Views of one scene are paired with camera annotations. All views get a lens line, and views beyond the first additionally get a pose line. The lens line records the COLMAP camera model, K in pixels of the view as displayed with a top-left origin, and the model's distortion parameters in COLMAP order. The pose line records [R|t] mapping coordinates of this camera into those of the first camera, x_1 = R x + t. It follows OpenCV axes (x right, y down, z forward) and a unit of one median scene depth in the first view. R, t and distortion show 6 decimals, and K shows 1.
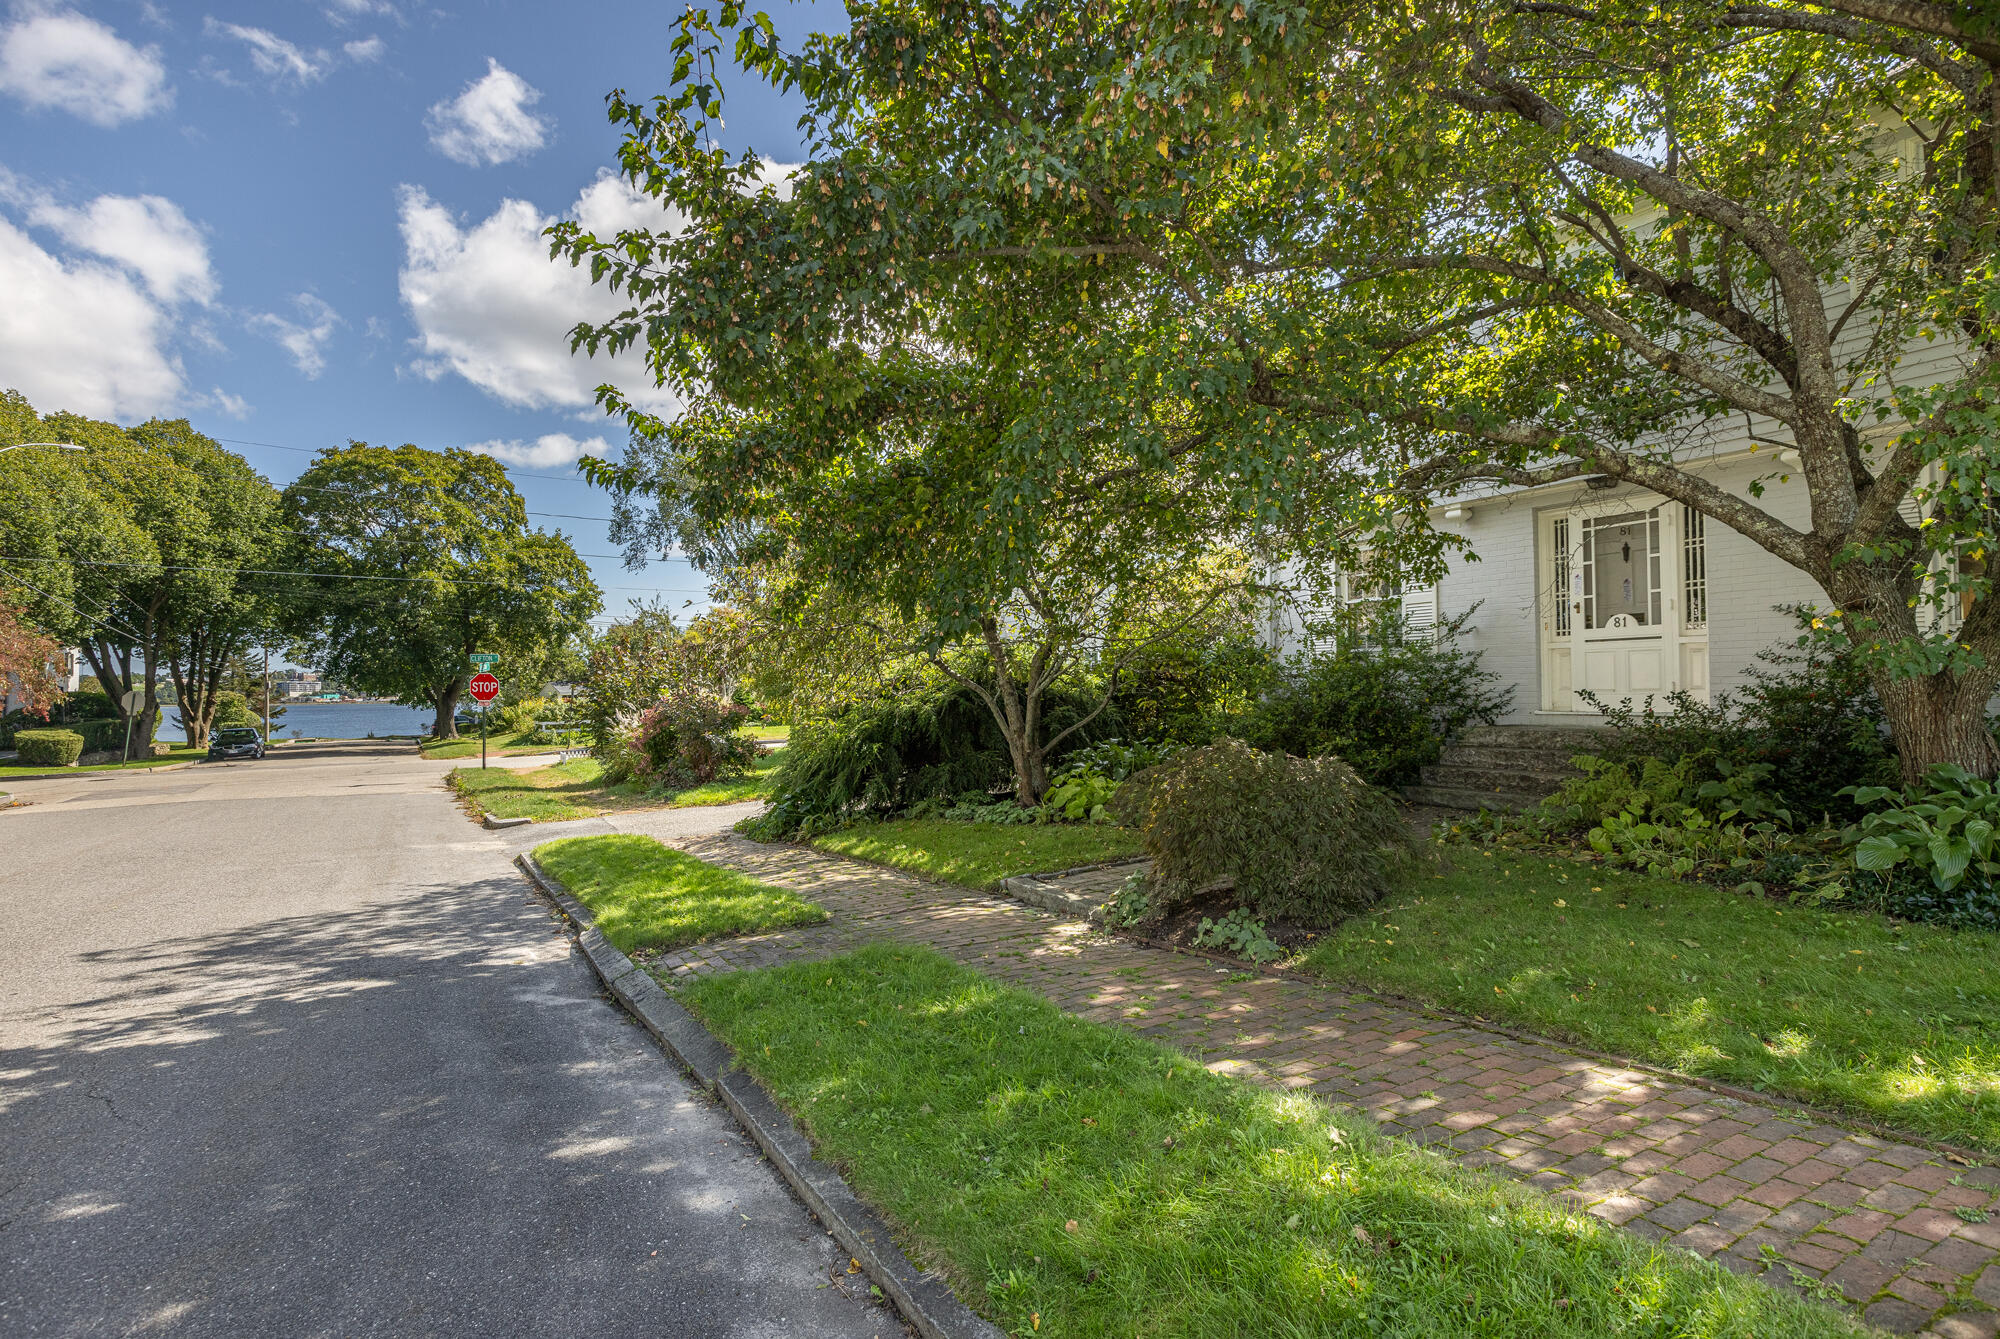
lens RADIAL K [[999.8, 0, 1003.6], [0, 999.8, 668.1], [0, 0, 1]] dist [0.000330, -0.002568]
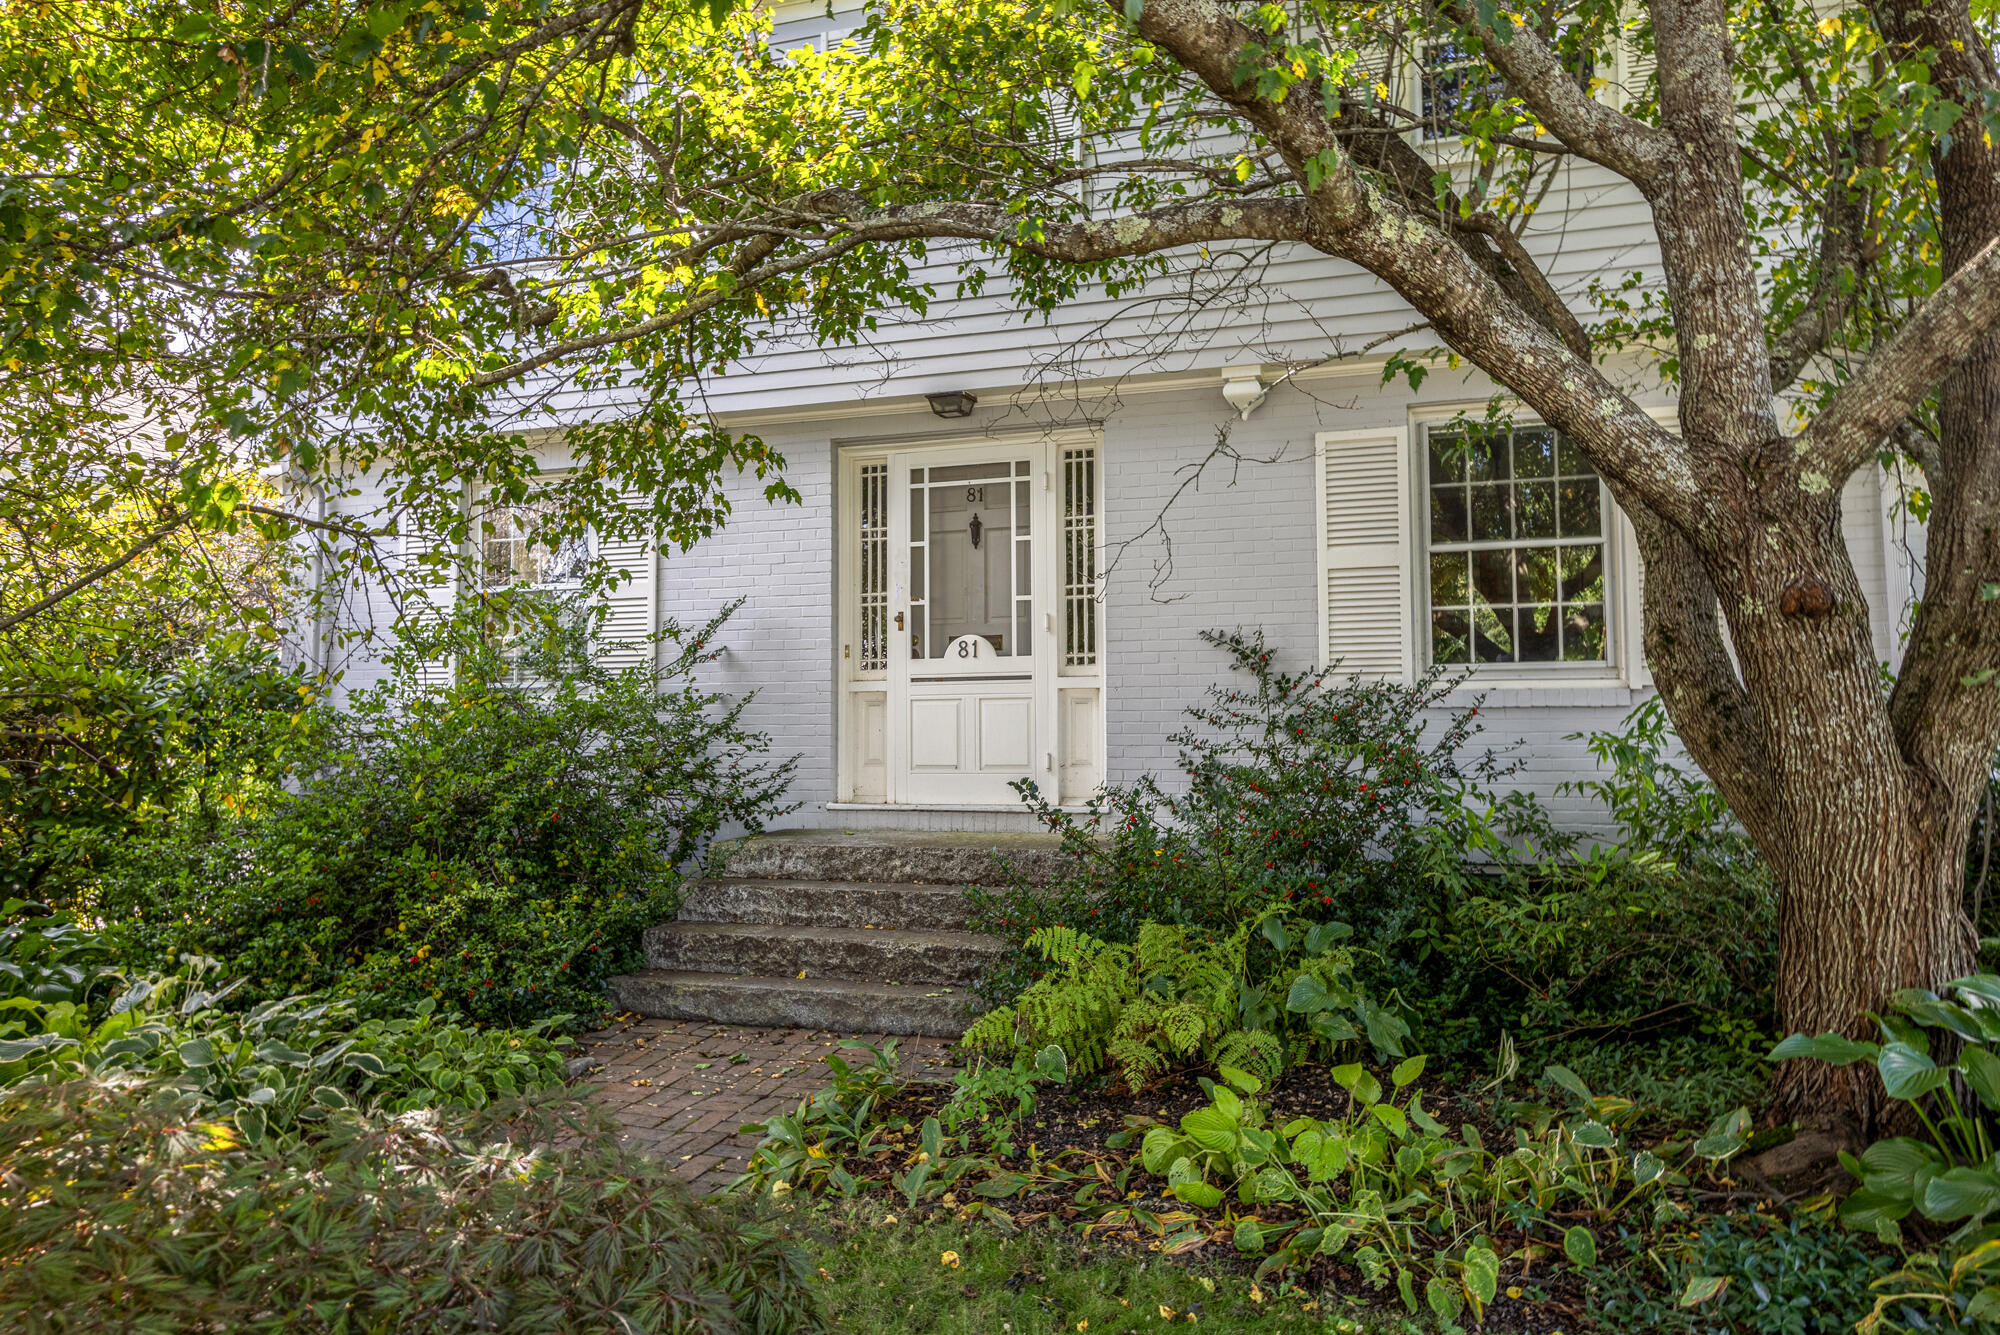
lens RADIAL K [[1328.3, 0, 991.4], [0, 1328.3, 665.4], [0, 0, 1]] dist [-0.017799, 0.002085]
pose [[0.742012, 0.040969, 0.669134, 0.153460], [-0.016872, 0.998956, -0.042454, -0.005642], [-0.670174, 0.020212, 0.741928, 0.575254]]
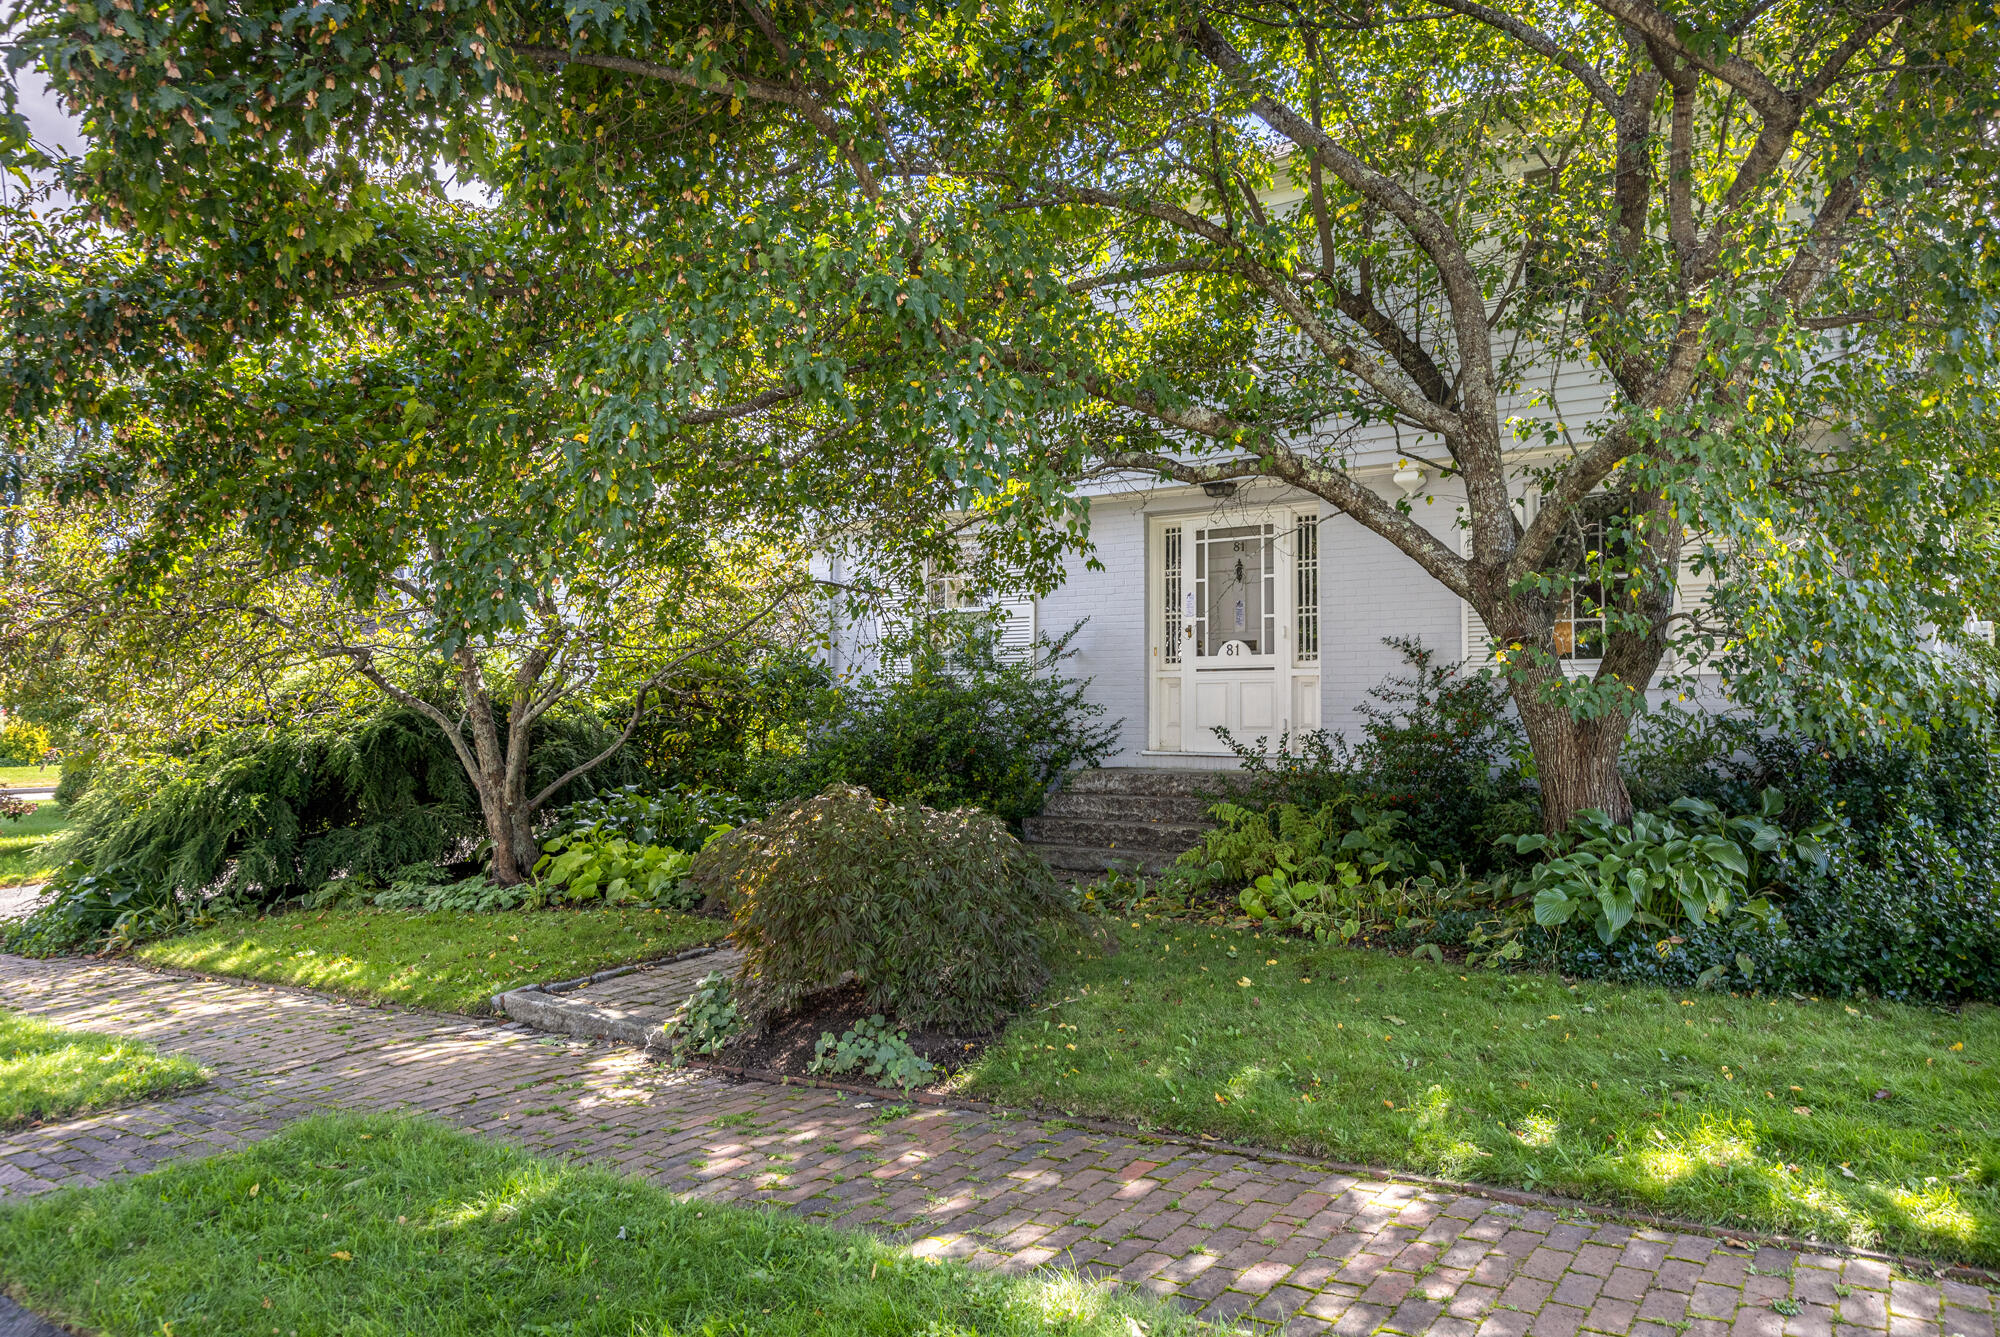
lens RADIAL K [[1305.0, 0, 968.7], [0, 1305.0, 652.1], [0, 0, 1]] dist [-0.003546, 0.001184]
pose [[0.916194, 0.037119, 0.399011, -0.069661], [-0.024988, 0.999055, -0.035563, 0.003290], [-0.399954, 0.022612, 0.916256, 0.062648]]
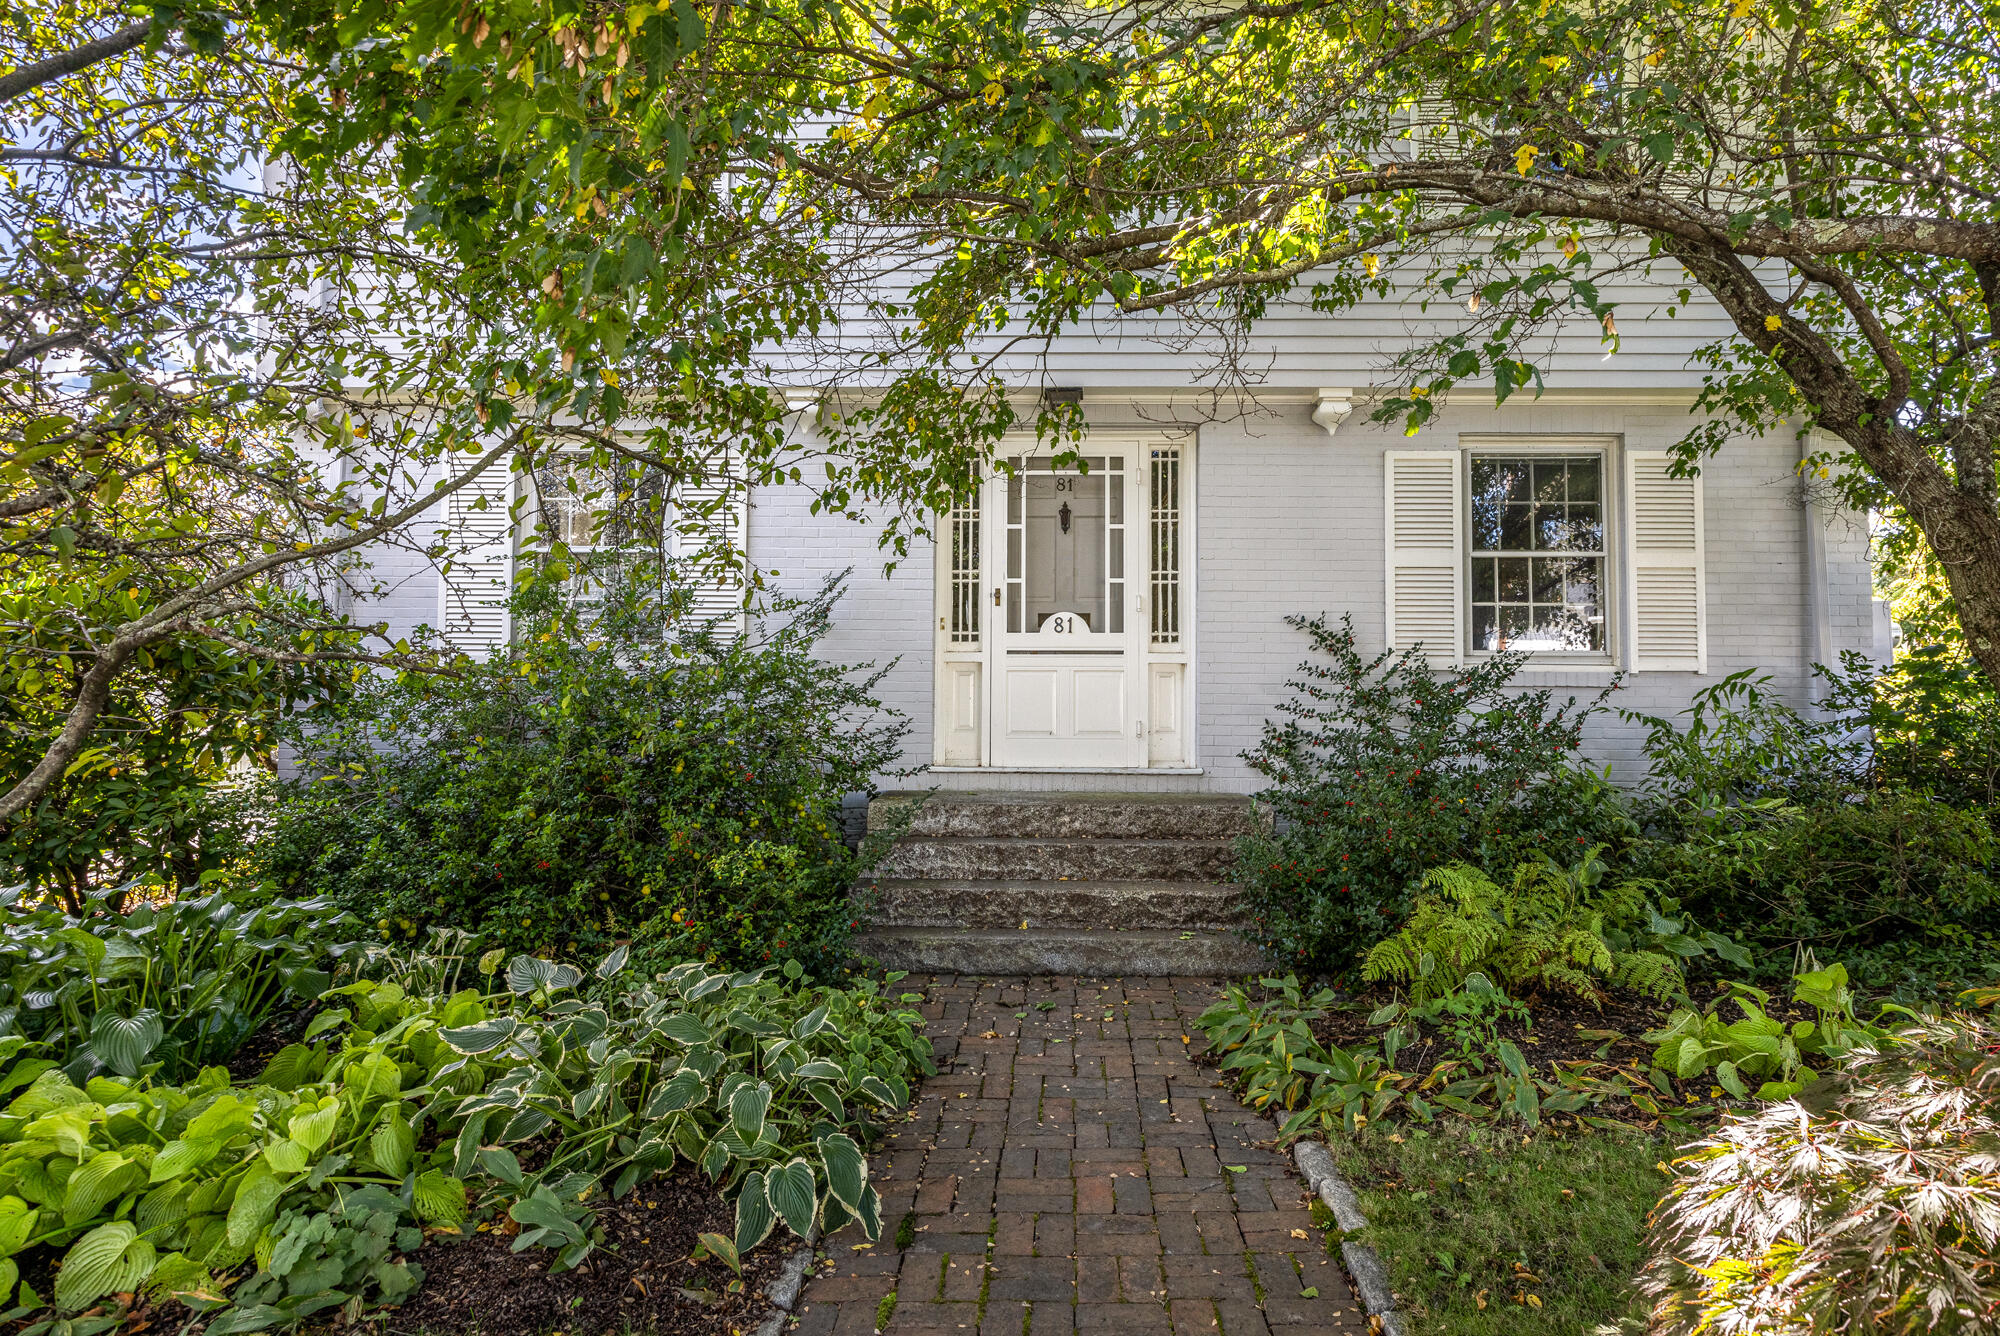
lens RADIAL K [[1165.5, 0, 1000.6], [0, 1165.5, 667.2], [0, 0, 1]] dist [0.000389, -0.000207]
pose [[0.517726, 0.049653, 0.854105, -0.046815], [-0.031156, 0.998746, -0.039176, 0.014856], [-0.854979, -0.006328, 0.518624, 0.891408]]
